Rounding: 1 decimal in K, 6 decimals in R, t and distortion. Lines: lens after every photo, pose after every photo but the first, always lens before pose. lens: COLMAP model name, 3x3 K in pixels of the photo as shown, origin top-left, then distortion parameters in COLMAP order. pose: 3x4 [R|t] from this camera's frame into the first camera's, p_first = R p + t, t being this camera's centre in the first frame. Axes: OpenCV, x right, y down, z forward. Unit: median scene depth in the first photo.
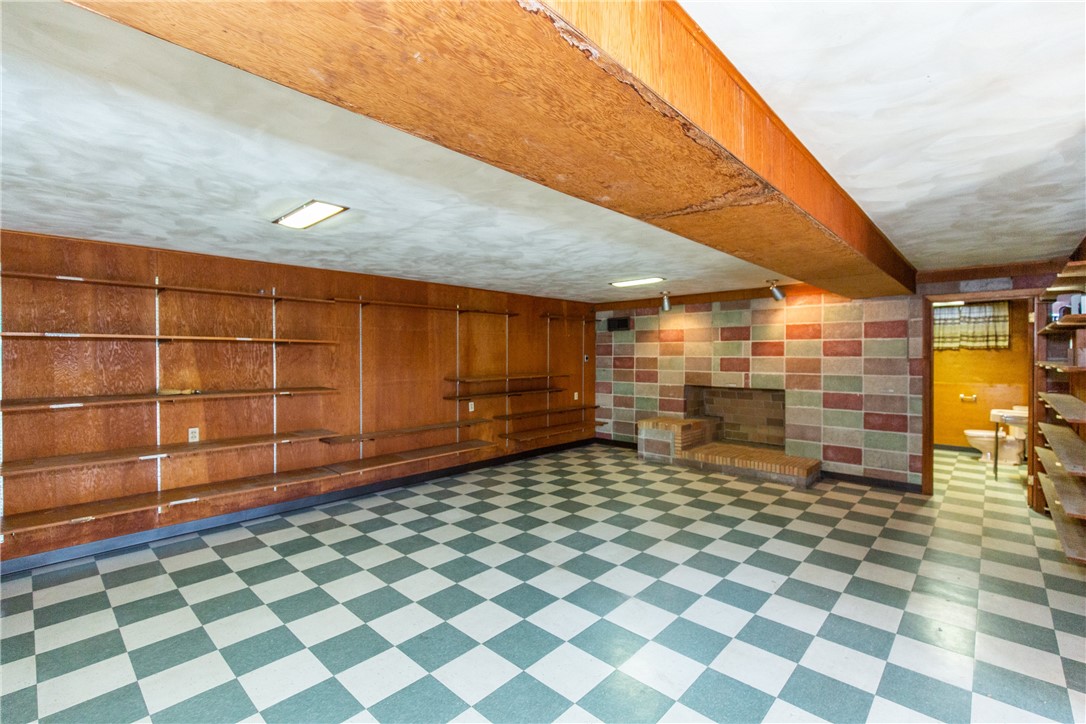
lens RADIAL K [[485.7, 0, 543.7], [0, 485.7, 354.3], [0, 0, 1]] dist [0.004969, -0.000549]
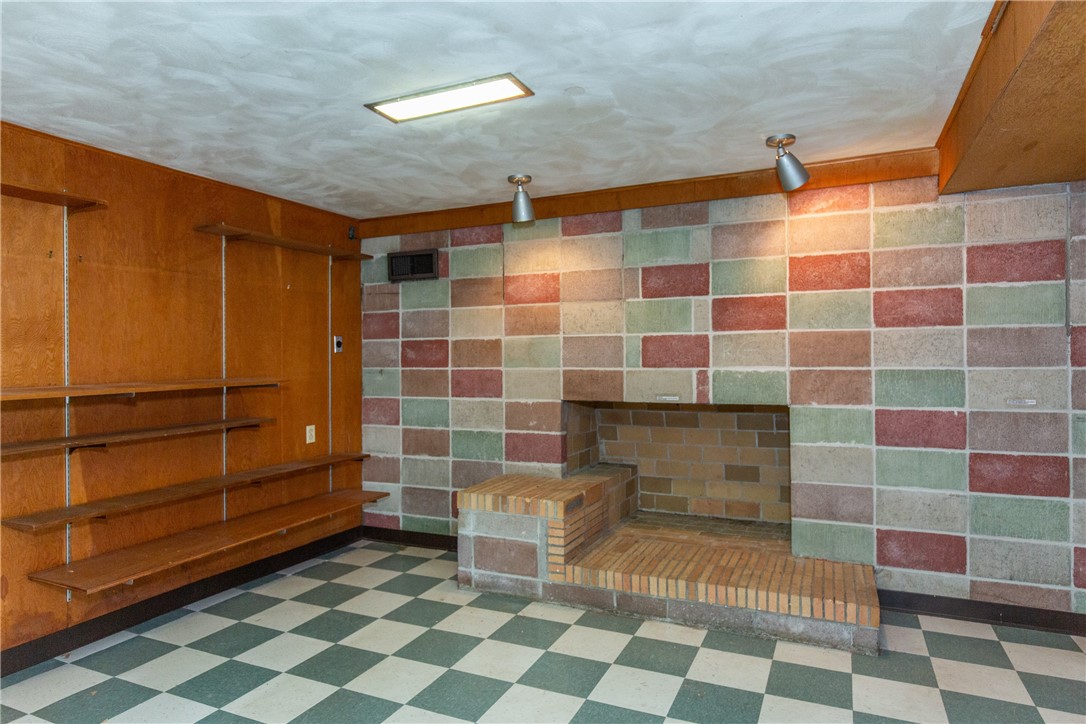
lens RADIAL K [[653.9, 0, 540.9], [0, 653.9, 355.7], [0, 0, 1]] dist [-0.003193, 0.001174]
pose [[0.950854, -0.009957, 0.309478, 0.096791], [0.010132, 0.999948, 0.001041, 0.023608], [-0.309472, 0.002146, 0.950906, 0.482464]]
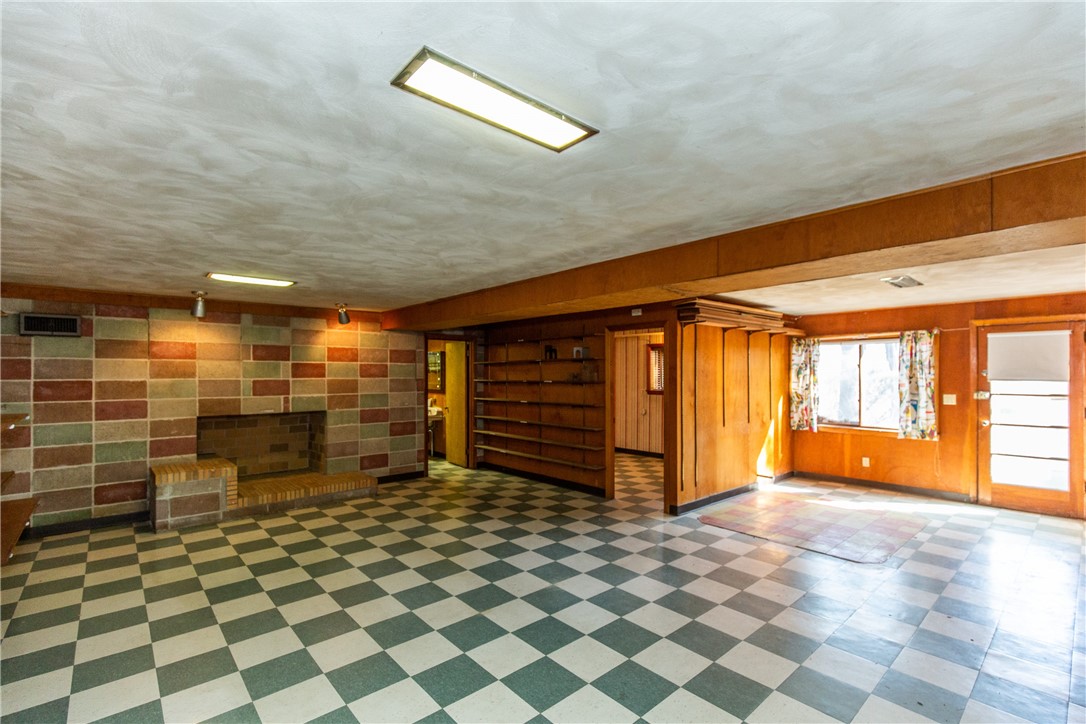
lens RADIAL K [[485.7, 0, 549.4], [0, 485.7, 372.2], [0, 0, 1]] dist [0.004969, -0.000549]
pose [[0.088442, 0.005290, 0.996067, -0.453279], [0.002080, 0.999983, -0.005495, -0.001043], [-0.996079, 0.002557, 0.088430, 0.420323]]
